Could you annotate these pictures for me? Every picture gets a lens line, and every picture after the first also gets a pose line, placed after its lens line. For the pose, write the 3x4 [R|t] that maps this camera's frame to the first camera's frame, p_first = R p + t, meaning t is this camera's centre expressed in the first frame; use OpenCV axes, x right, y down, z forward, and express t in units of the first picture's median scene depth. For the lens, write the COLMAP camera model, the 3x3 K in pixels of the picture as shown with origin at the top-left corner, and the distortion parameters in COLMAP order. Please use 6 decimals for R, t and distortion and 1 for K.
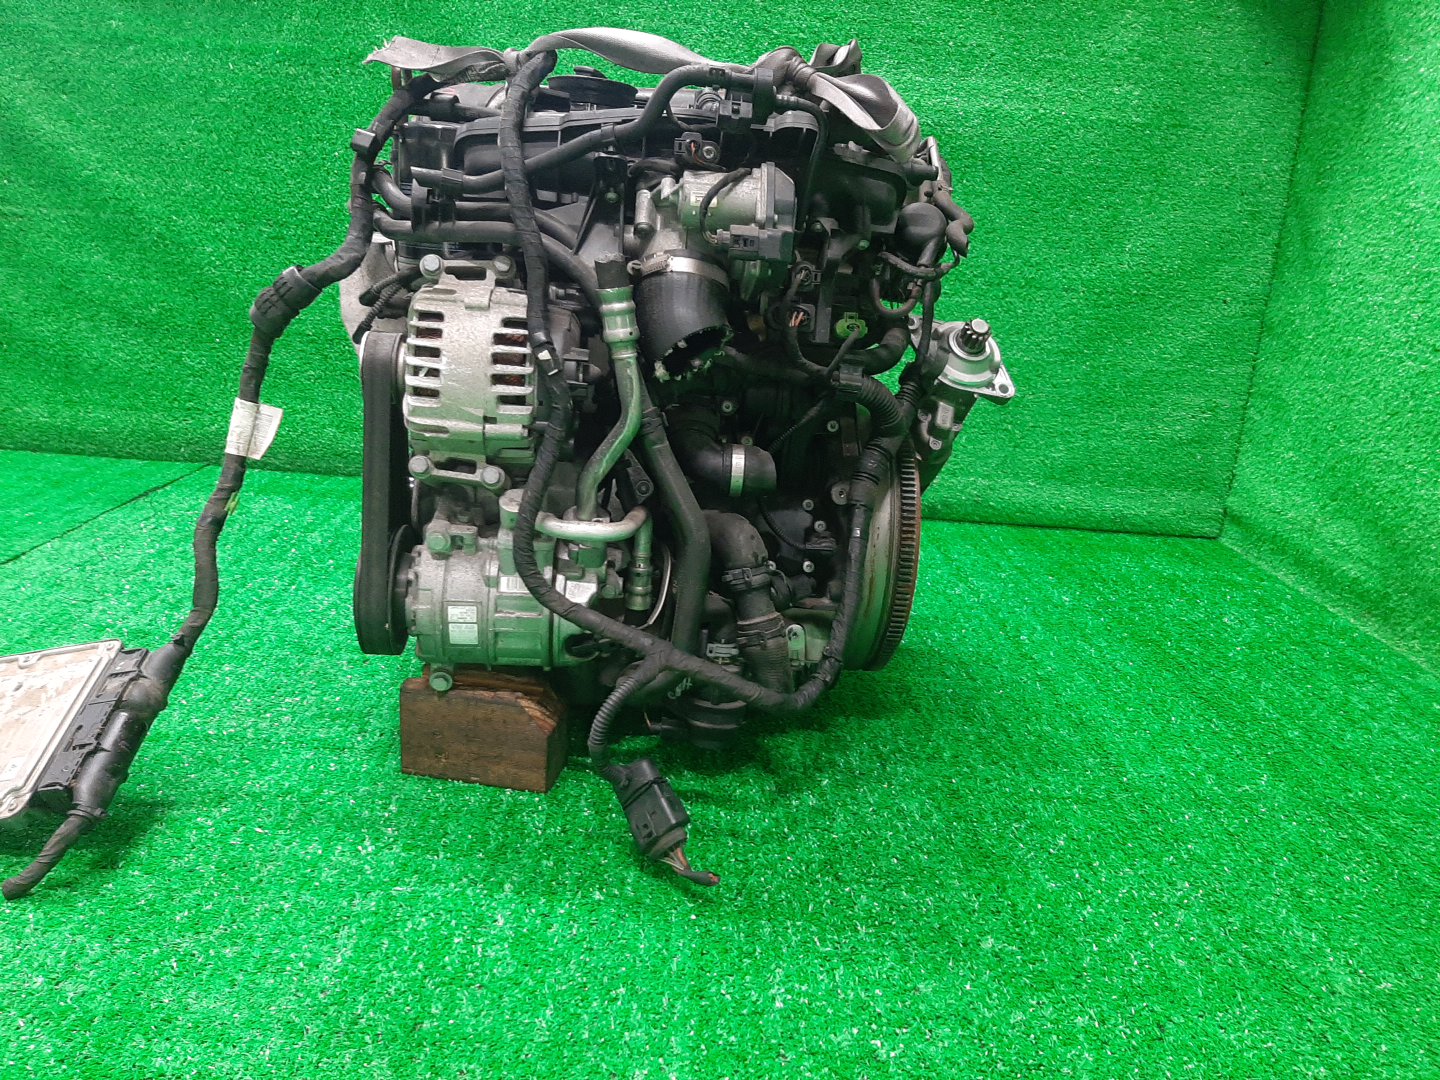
lens RADIAL K [[1110.7, 0, 720.0], [0, 1110.7, 540.0], [0, 0, 1]] dist [0.007472, -0.038335]
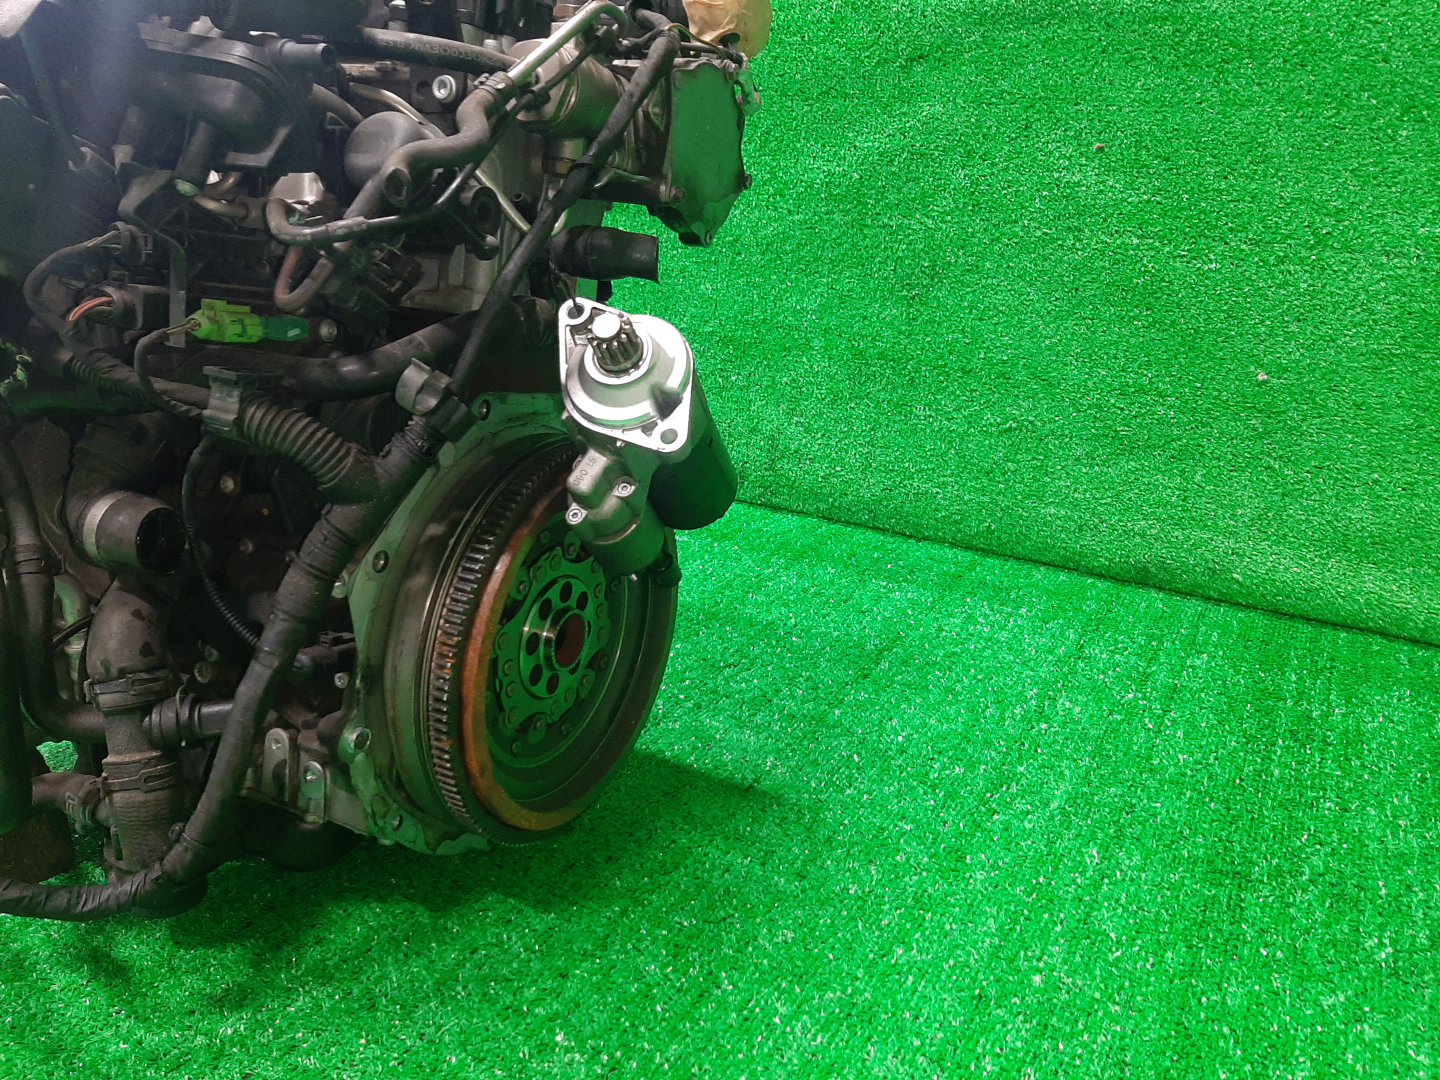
lens RADIAL K [[1110.7, 0, 720.0], [0, 1110.7, 540.0], [0, 0, 1]] dist [0.007472, -0.038335]
pose [[0.862977, 0.130847, -0.488007, 0.313547], [-0.110752, 0.991382, 0.069965, -0.069527], [0.492956, -0.006330, 0.870031, 0.283054]]
